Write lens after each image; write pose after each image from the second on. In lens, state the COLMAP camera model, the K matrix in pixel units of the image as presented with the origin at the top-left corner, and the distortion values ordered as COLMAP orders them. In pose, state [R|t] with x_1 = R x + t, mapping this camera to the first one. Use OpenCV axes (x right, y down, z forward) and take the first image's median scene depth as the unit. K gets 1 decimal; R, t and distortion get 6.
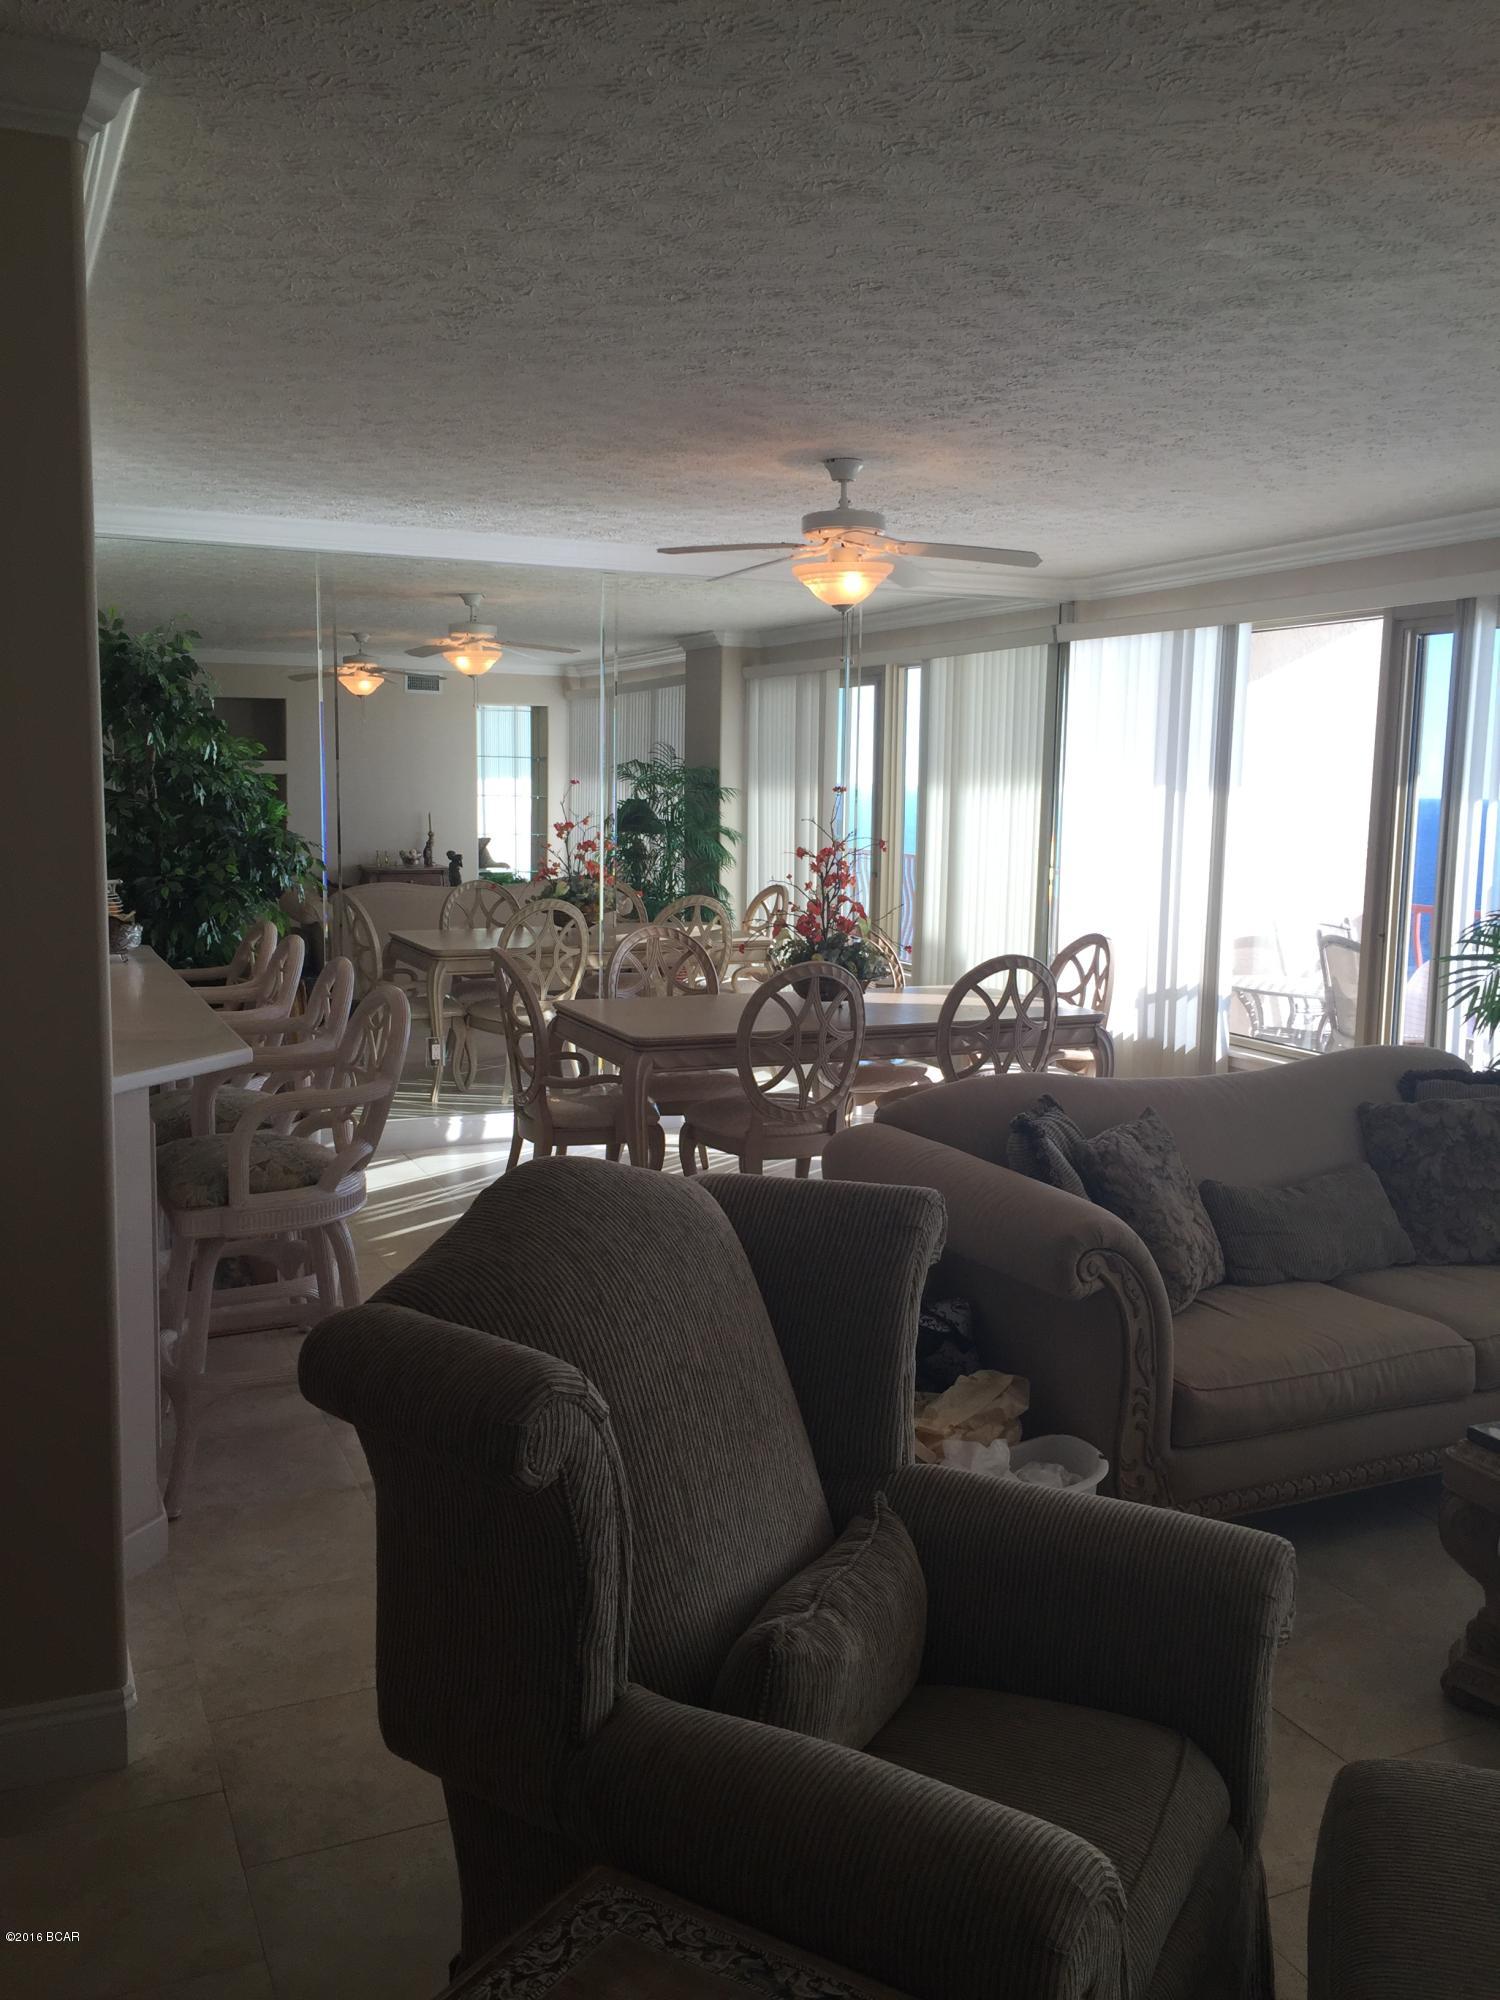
lens RADIAL K [[1706.4, 0, 766.8], [0, 1706.4, 999.4], [0, 0, 1]] dist [0.079461, -0.128531]
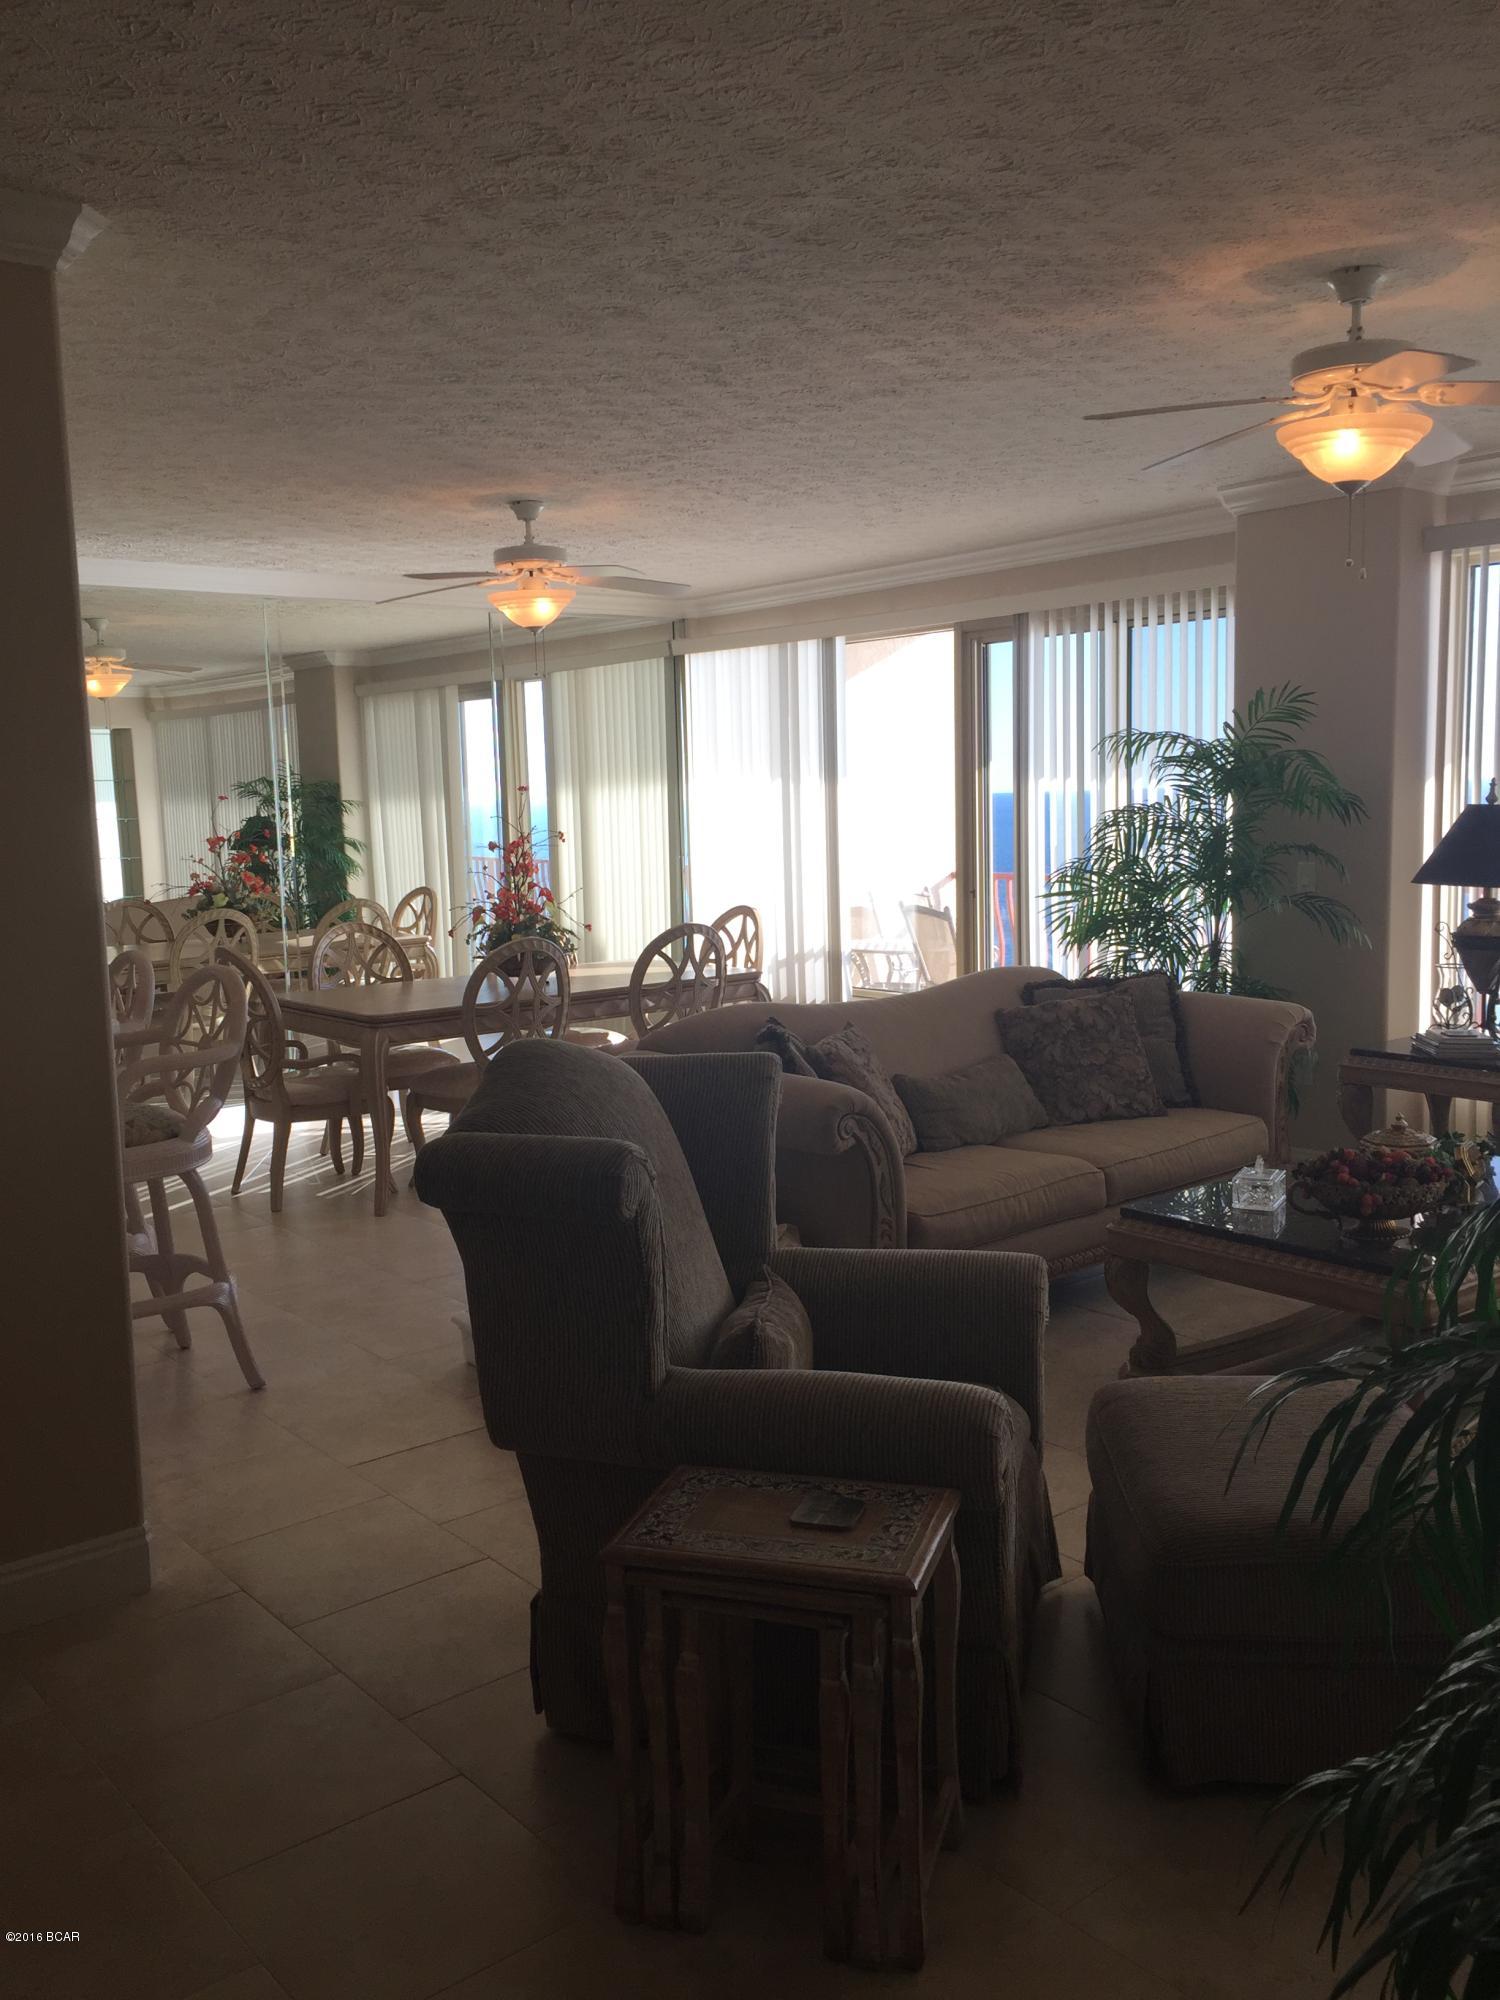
lens RADIAL K [[1710.2, 0, 754.8], [0, 1710.2, 1004.7], [0, 0, 1]] dist [0.073749, -0.109764]
pose [[0.964430, -0.074409, 0.253650, -0.109798], [0.075828, 0.997112, 0.004194, 0.027130], [-0.253229, 0.015189, 0.967287, -0.136972]]
